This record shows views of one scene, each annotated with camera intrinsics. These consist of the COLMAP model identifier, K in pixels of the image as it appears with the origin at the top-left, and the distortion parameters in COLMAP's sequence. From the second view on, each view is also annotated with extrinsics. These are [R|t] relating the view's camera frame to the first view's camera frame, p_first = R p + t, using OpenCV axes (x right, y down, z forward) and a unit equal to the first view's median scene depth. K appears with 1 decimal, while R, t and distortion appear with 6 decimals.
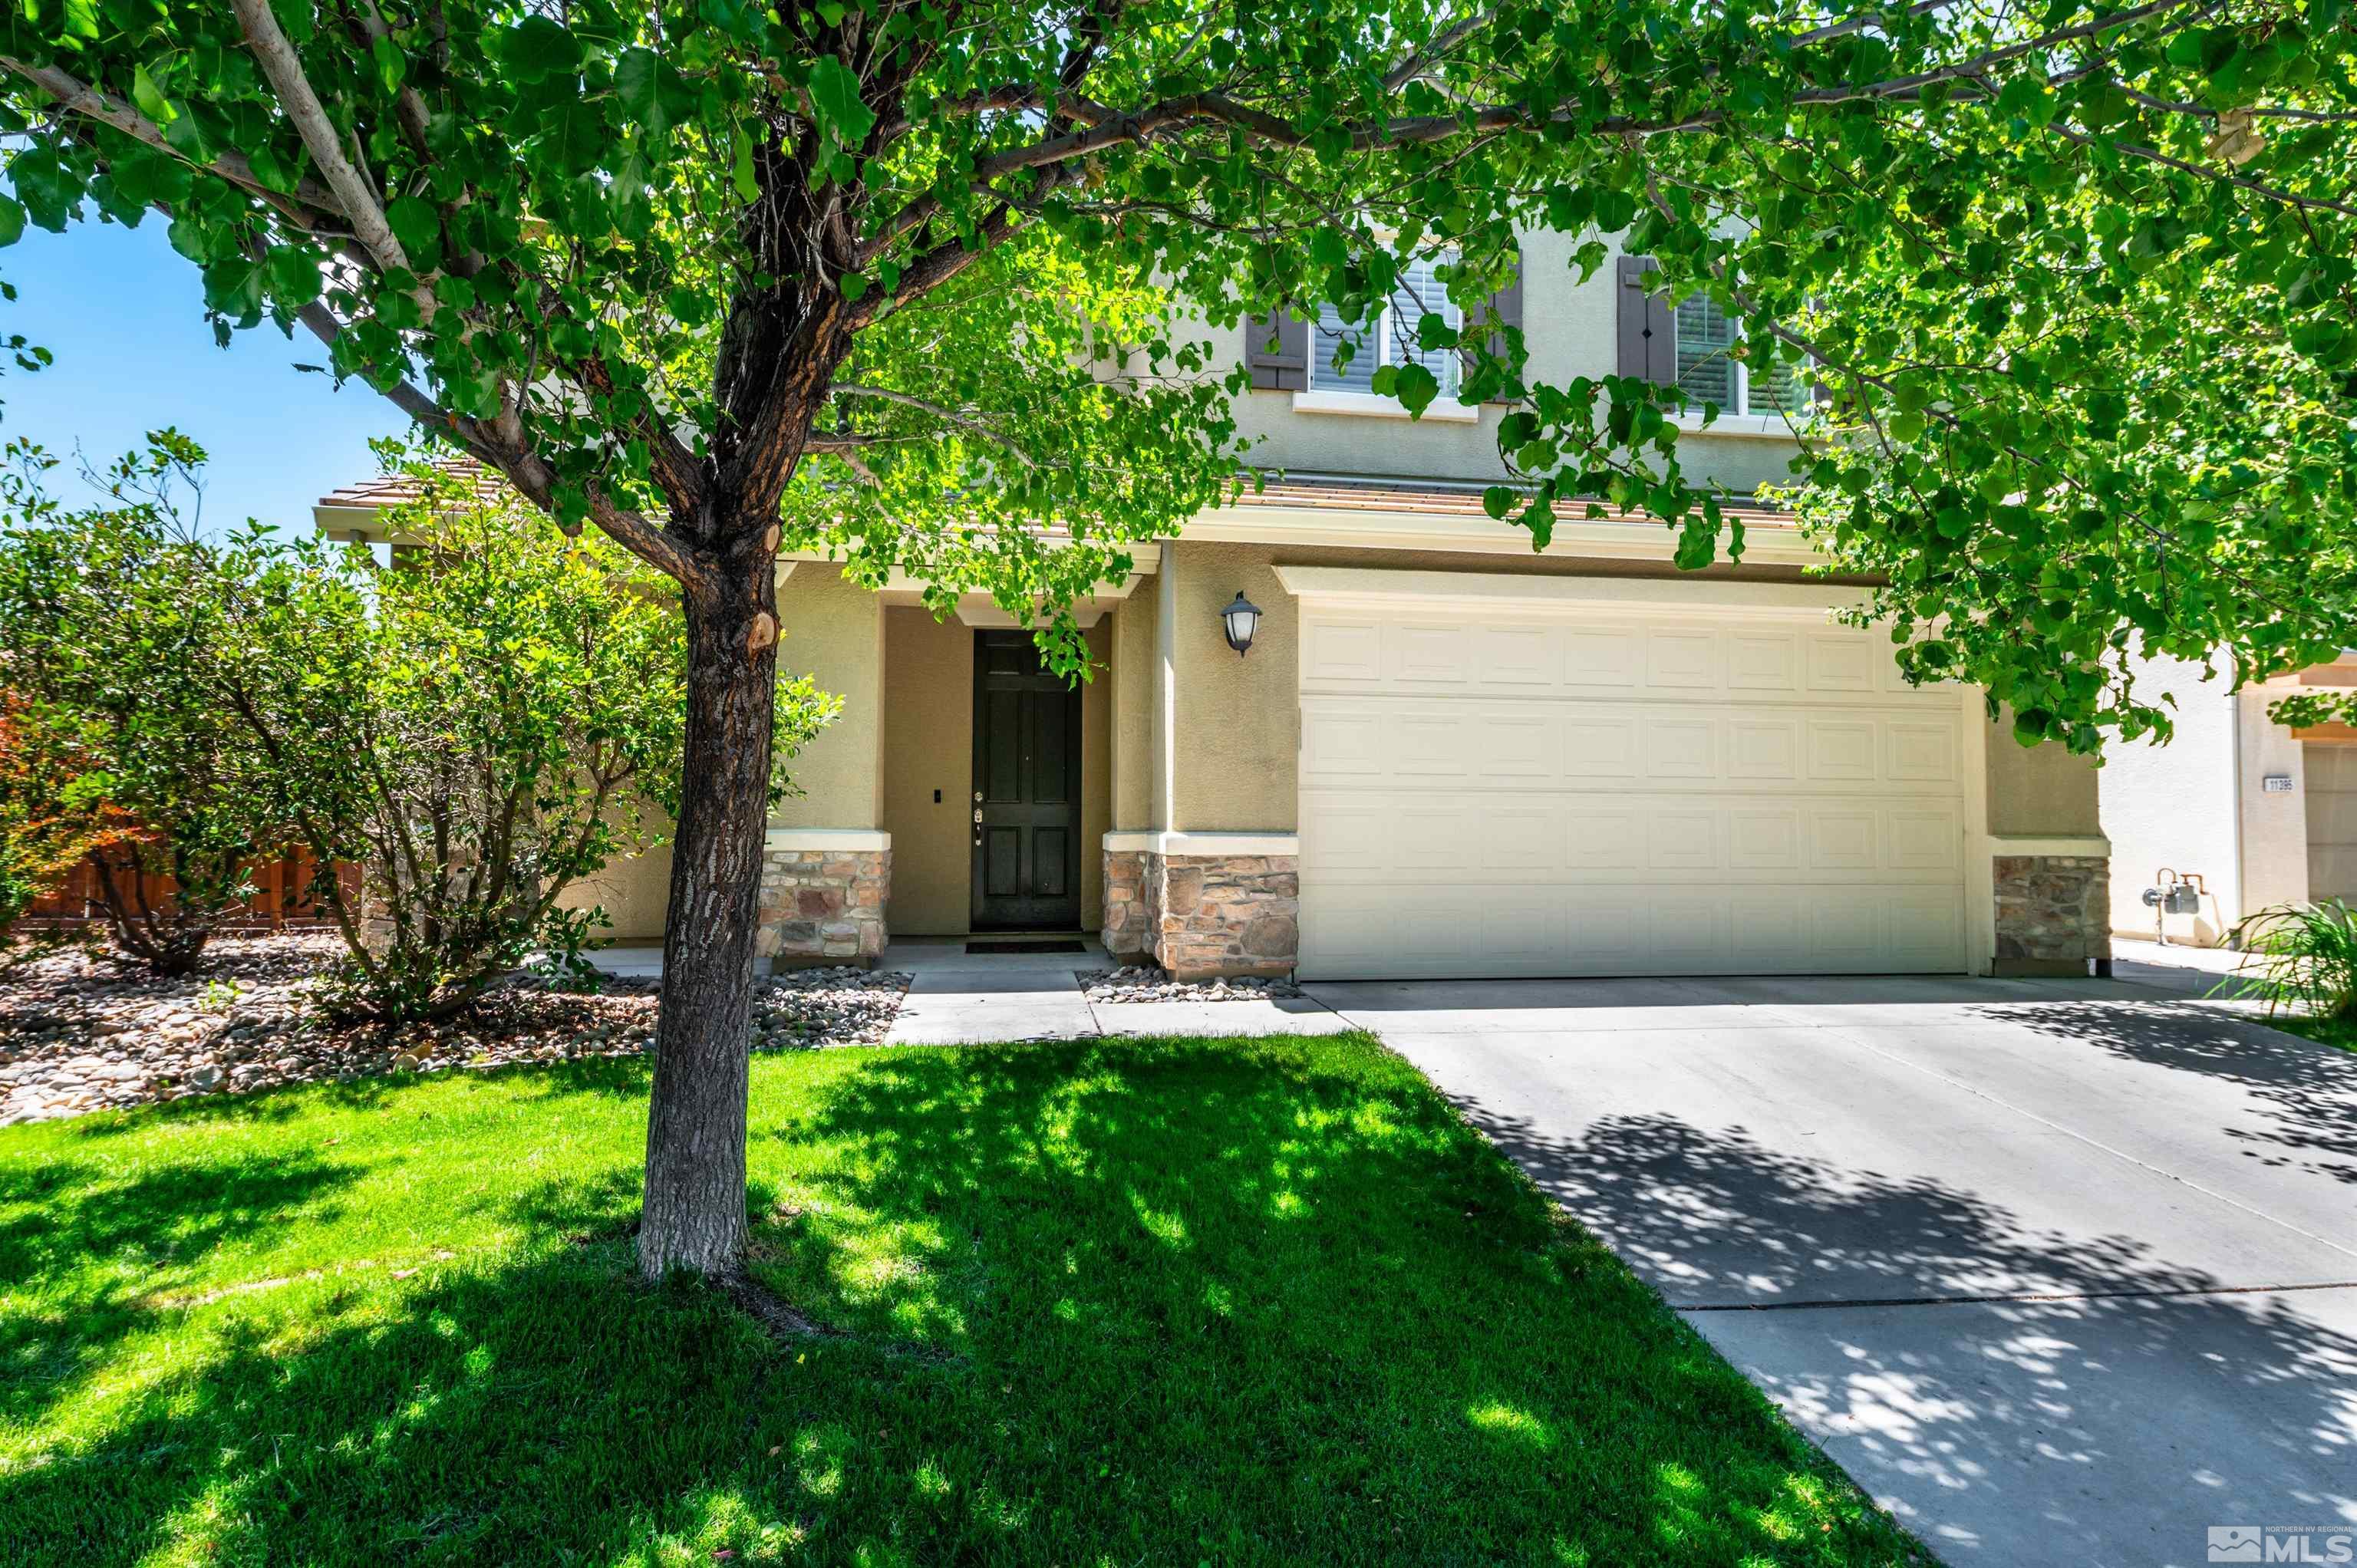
lens RADIAL K [[1289.0, 0, 1180.8], [0, 1289.0, 786.8], [0, 0, 1]] dist [0.003303, 0.000053]
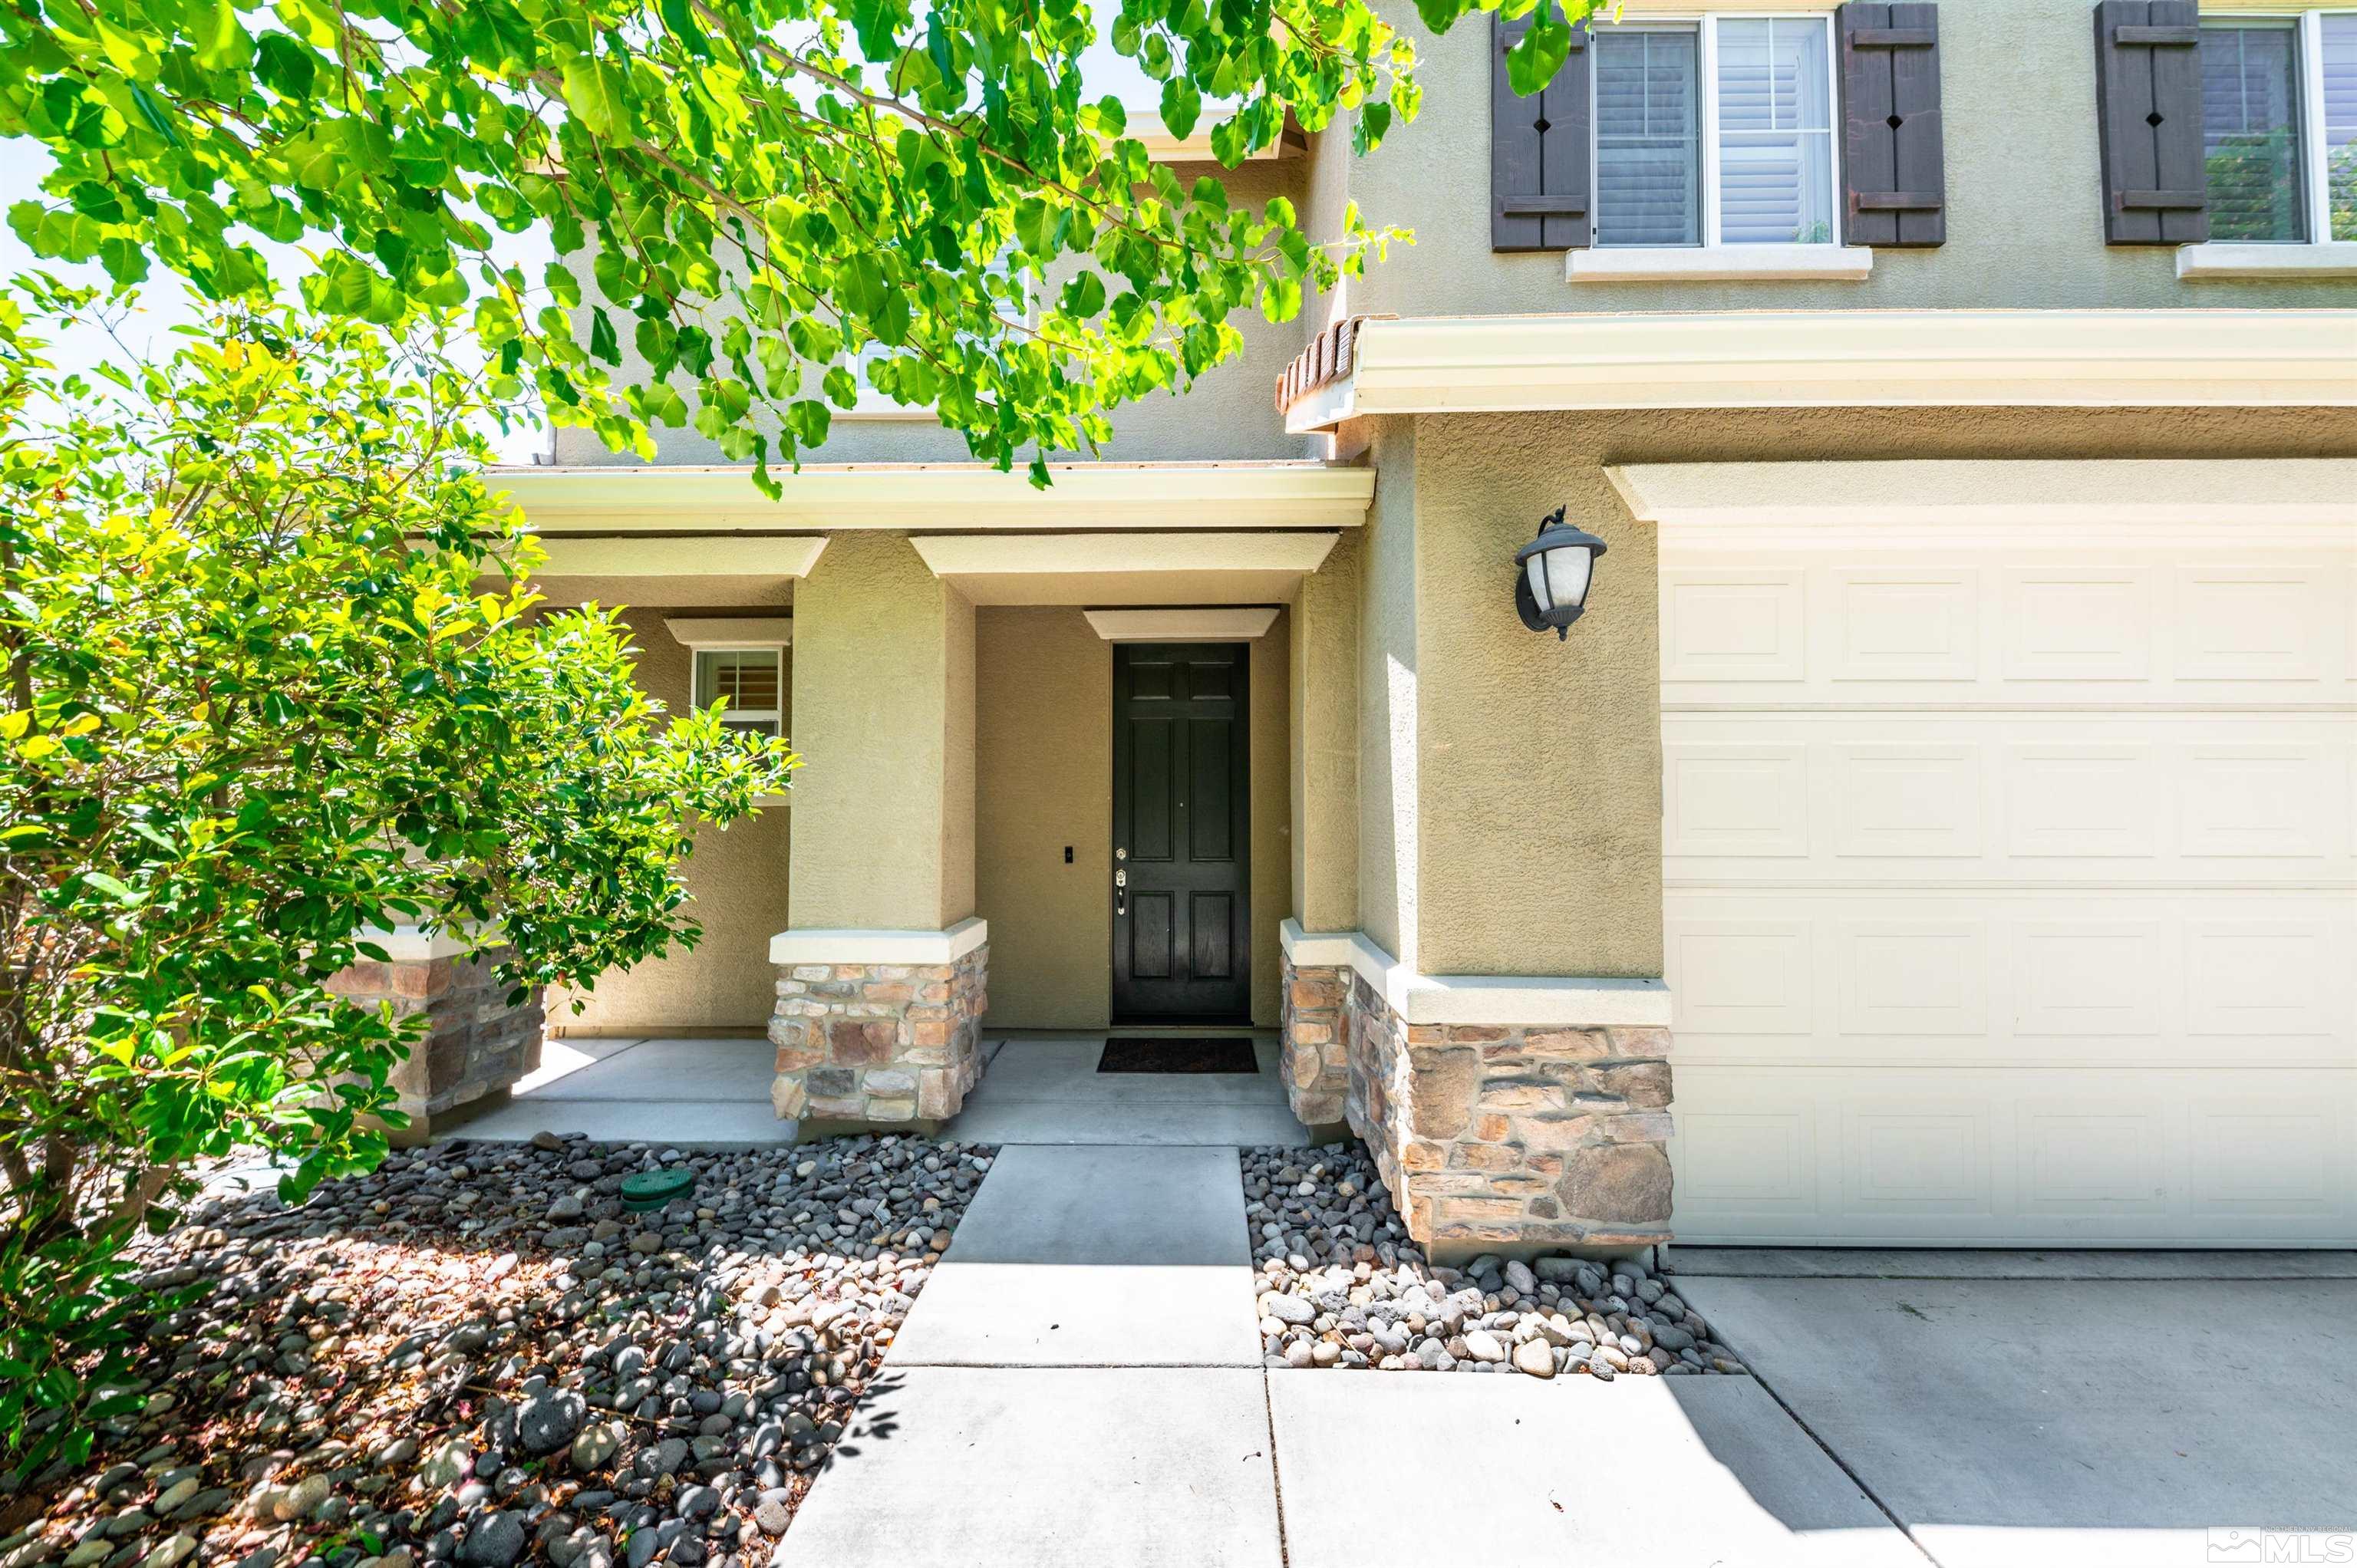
lens RADIAL K [[816.5, 0, 1183.3], [0, 816.5, 781.9], [0, 0, 1]] dist [0.012466, -0.001715]
pose [[0.986322, -0.010105, -0.164522, -0.044432], [0.010427, 0.999945, 0.001092, -0.045466], [0.164502, -0.002792, 0.986373, 0.634317]]
